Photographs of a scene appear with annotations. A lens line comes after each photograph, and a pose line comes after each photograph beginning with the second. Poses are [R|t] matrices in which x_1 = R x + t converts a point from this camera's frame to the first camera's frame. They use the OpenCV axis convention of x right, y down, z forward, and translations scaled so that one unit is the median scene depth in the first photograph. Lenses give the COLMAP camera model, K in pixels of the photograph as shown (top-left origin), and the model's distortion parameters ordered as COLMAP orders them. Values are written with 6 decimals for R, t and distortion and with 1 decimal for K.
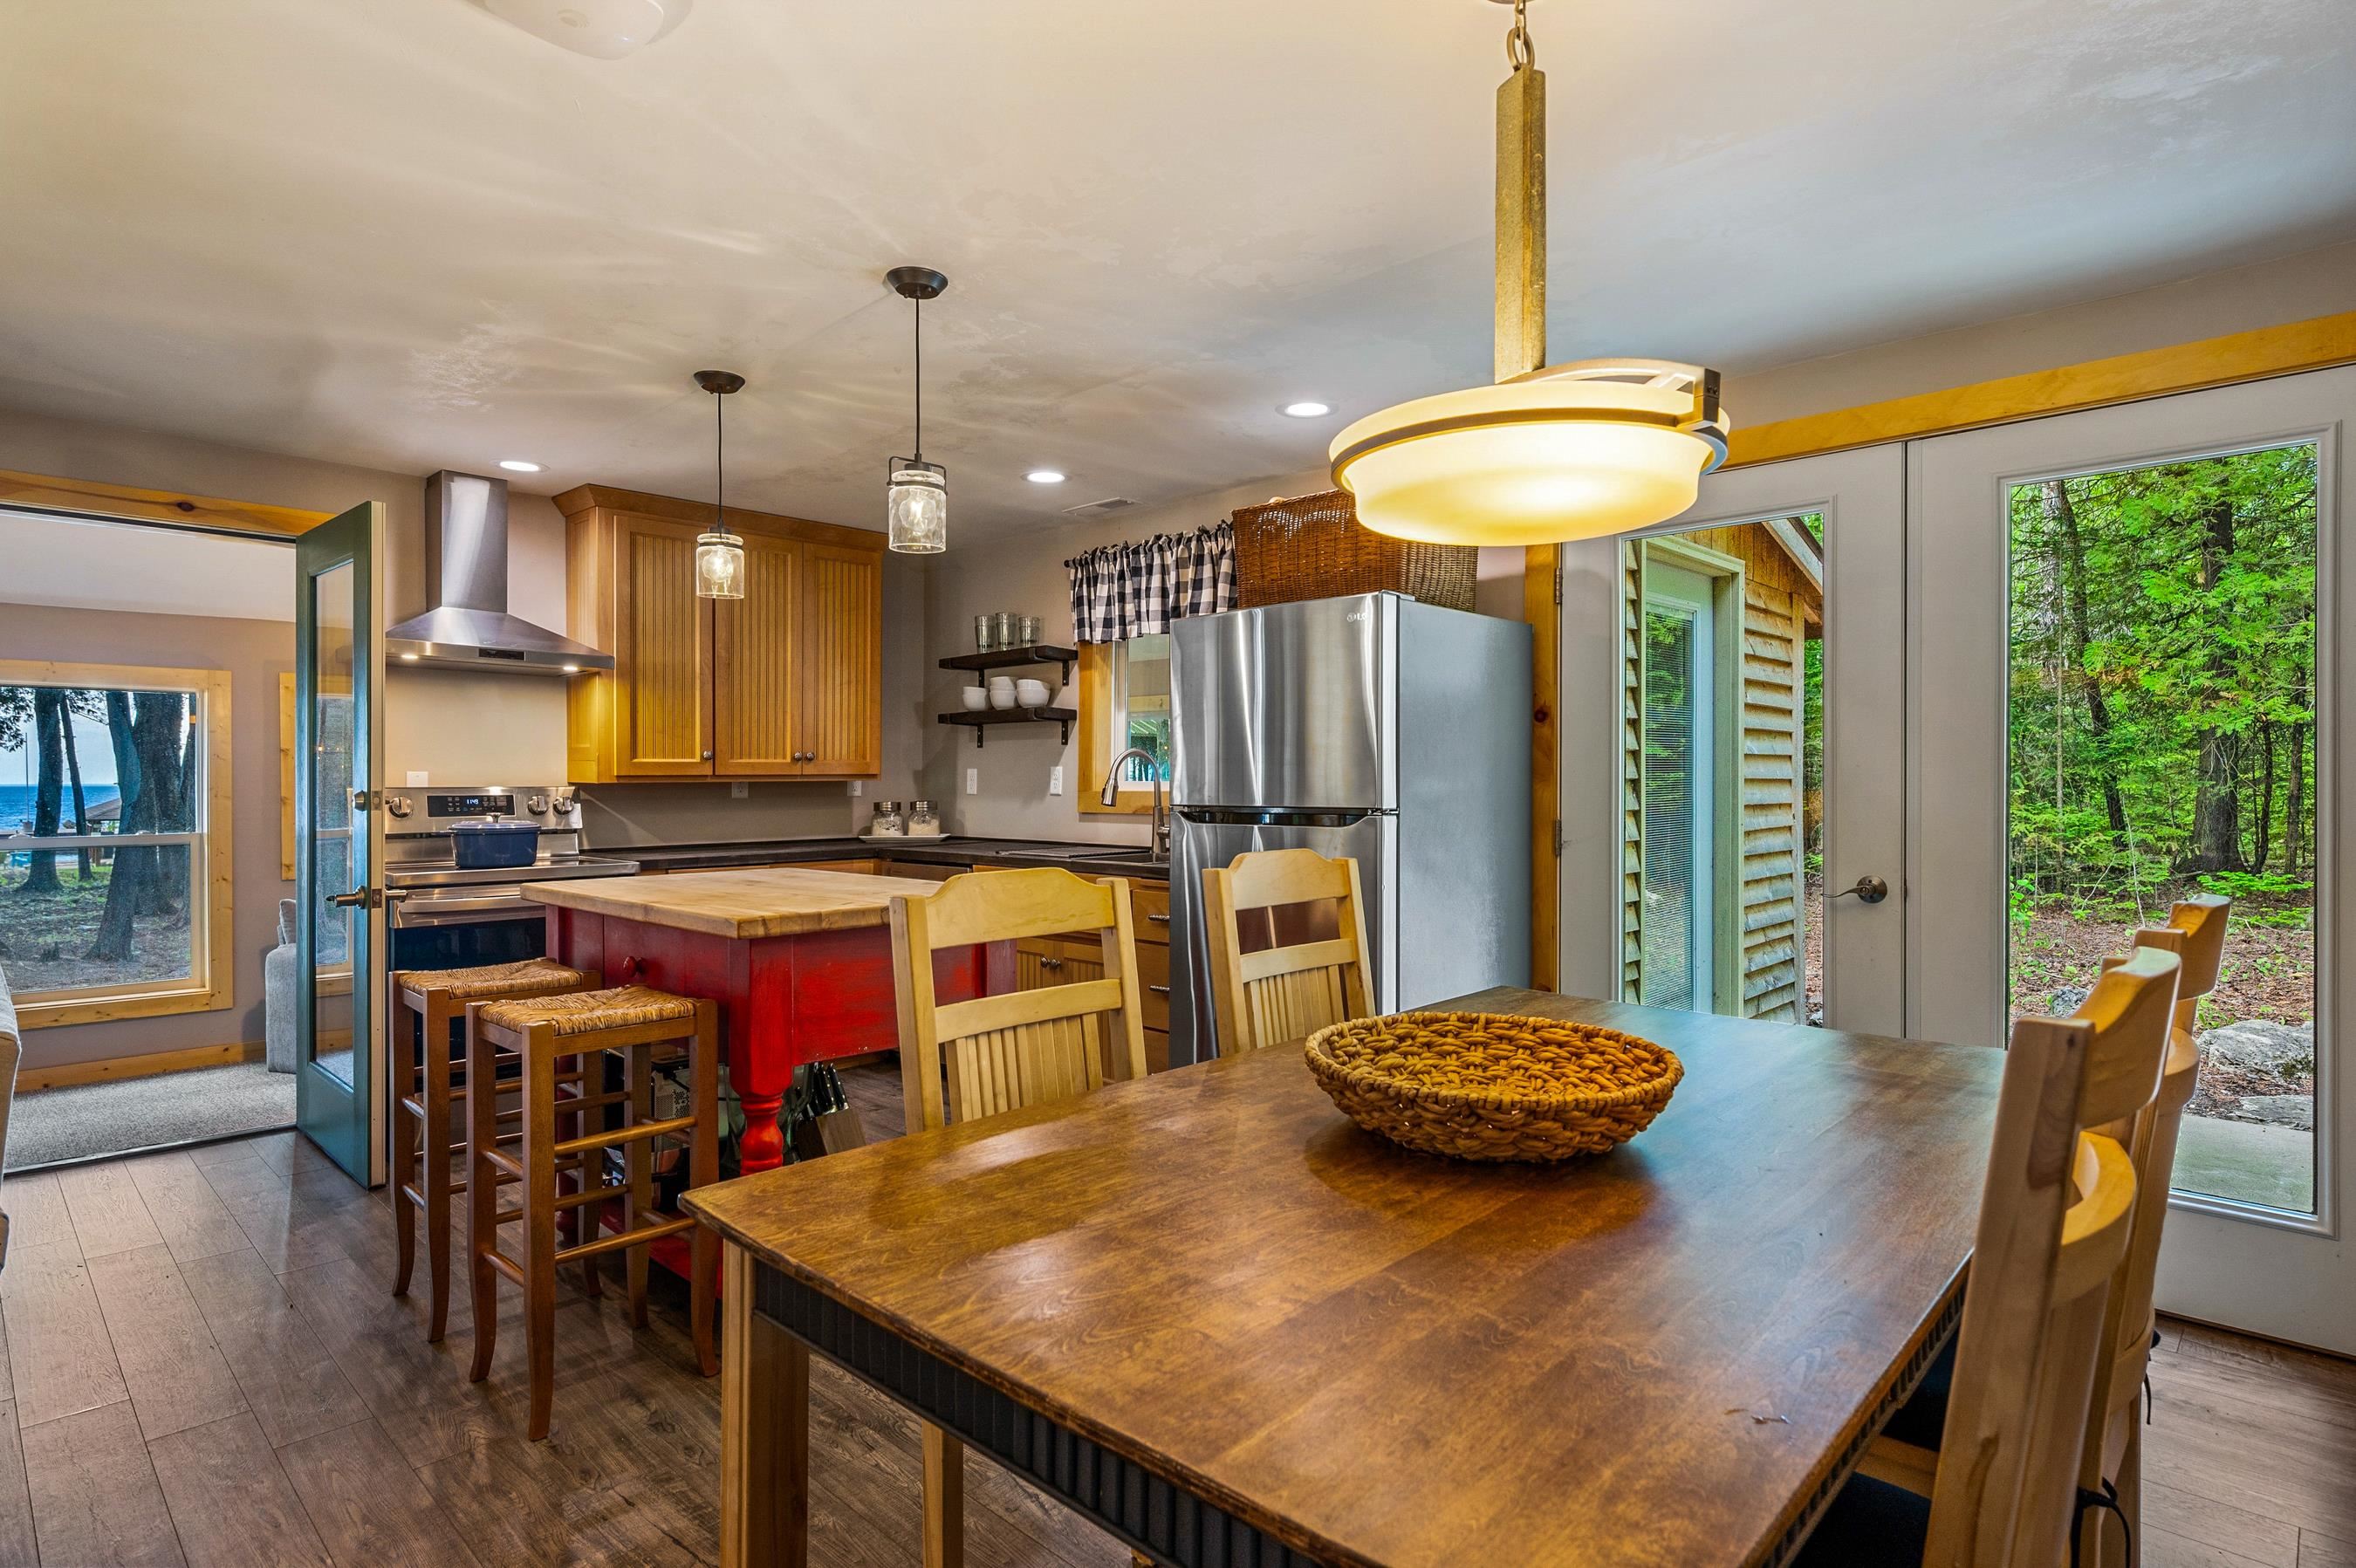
lens RADIAL K [[1206.2, 0, 1181.3], [0, 1206.2, 786.8], [0, 0, 1]] dist [0.000206, 0.000232]
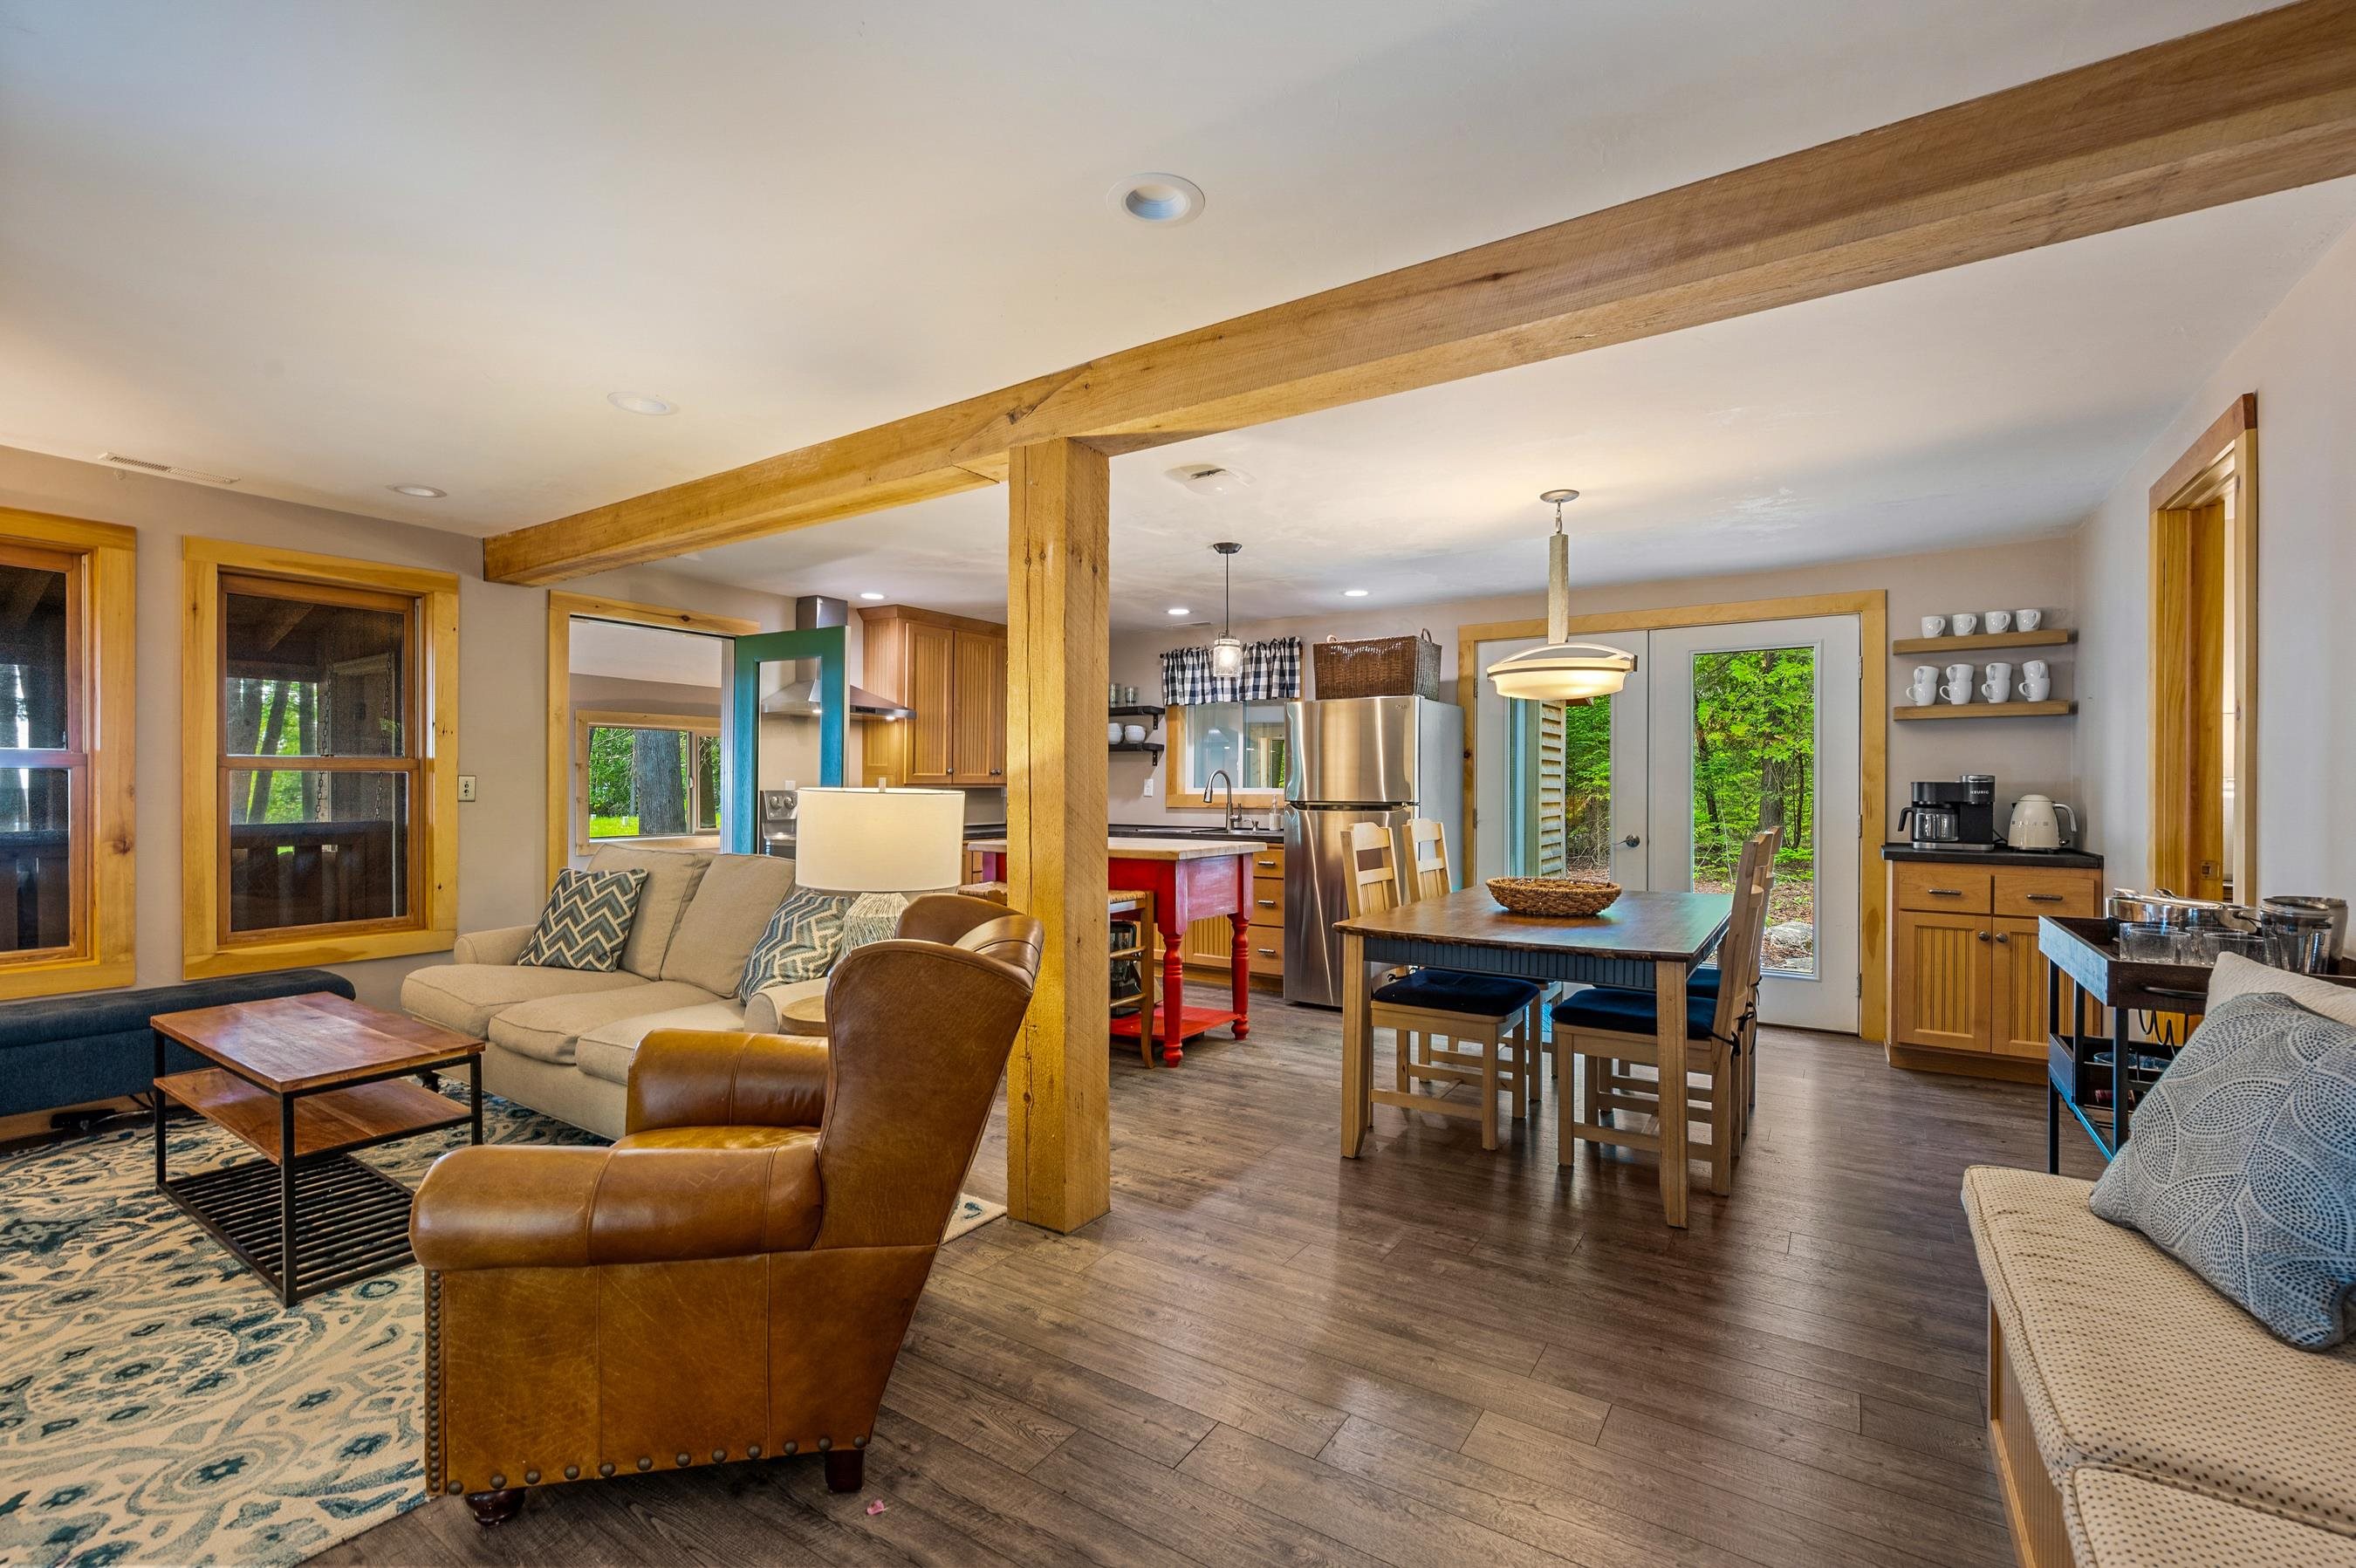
lens RADIAL K [[1002.3, 0, 1177.9], [0, 1002.3, 791.6], [0, 0, 1]] dist [-0.000870, 0.000067]
pose [[0.984633, 0.003311, 0.174607, -0.315913], [-0.002912, 0.999993, -0.002542, 0.003733], [-0.174614, 0.001995, 0.984635, -0.359102]]
